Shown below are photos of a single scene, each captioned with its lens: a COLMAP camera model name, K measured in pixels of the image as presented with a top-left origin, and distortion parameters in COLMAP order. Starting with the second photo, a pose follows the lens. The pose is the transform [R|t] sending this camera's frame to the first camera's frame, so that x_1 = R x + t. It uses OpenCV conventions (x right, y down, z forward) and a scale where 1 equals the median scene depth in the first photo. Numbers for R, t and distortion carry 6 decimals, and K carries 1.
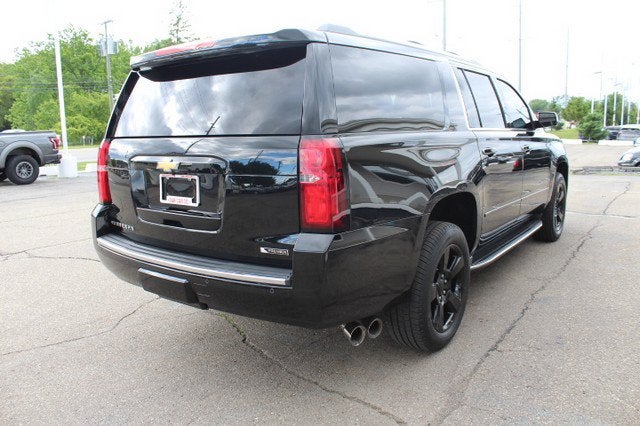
lens RADIAL K [[518.0, 0, 320.0], [0, 518.0, 209.7], [0, 0, 1]] dist [-0.158316, 0.134447]
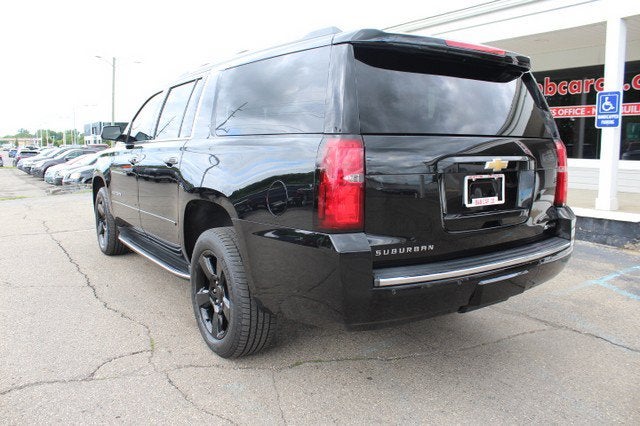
lens RADIAL K [[518.0, 0, 320.0], [0, 518.0, 209.7], [0, 0, 1]] dist [-0.158316, 0.134447]
pose [[0.342909, -0.099811, 0.934051, -1.330698], [0.143838, 0.988192, 0.052790, -0.101504], [-0.928291, 0.116250, 0.353216, 0.973284]]
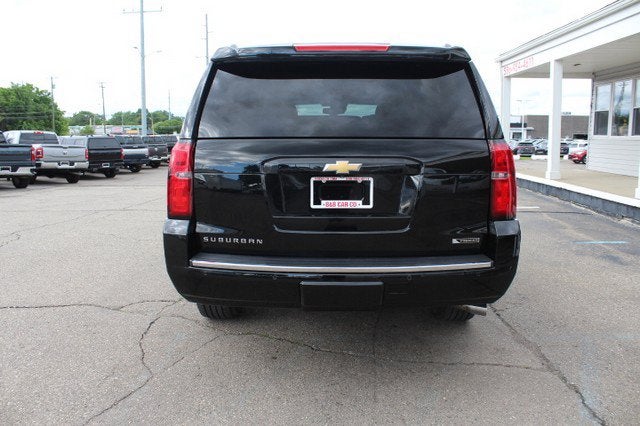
lens RADIAL K [[518.0, 0, 320.0], [0, 518.0, 209.7], [0, 0, 1]] dist [-0.158316, 0.134447]
pose [[0.820478, -0.061282, 0.568385, -0.883913], [0.076063, 0.997100, -0.002292, -0.008560], [-0.566596, 0.045114, 0.822760, 0.227300]]
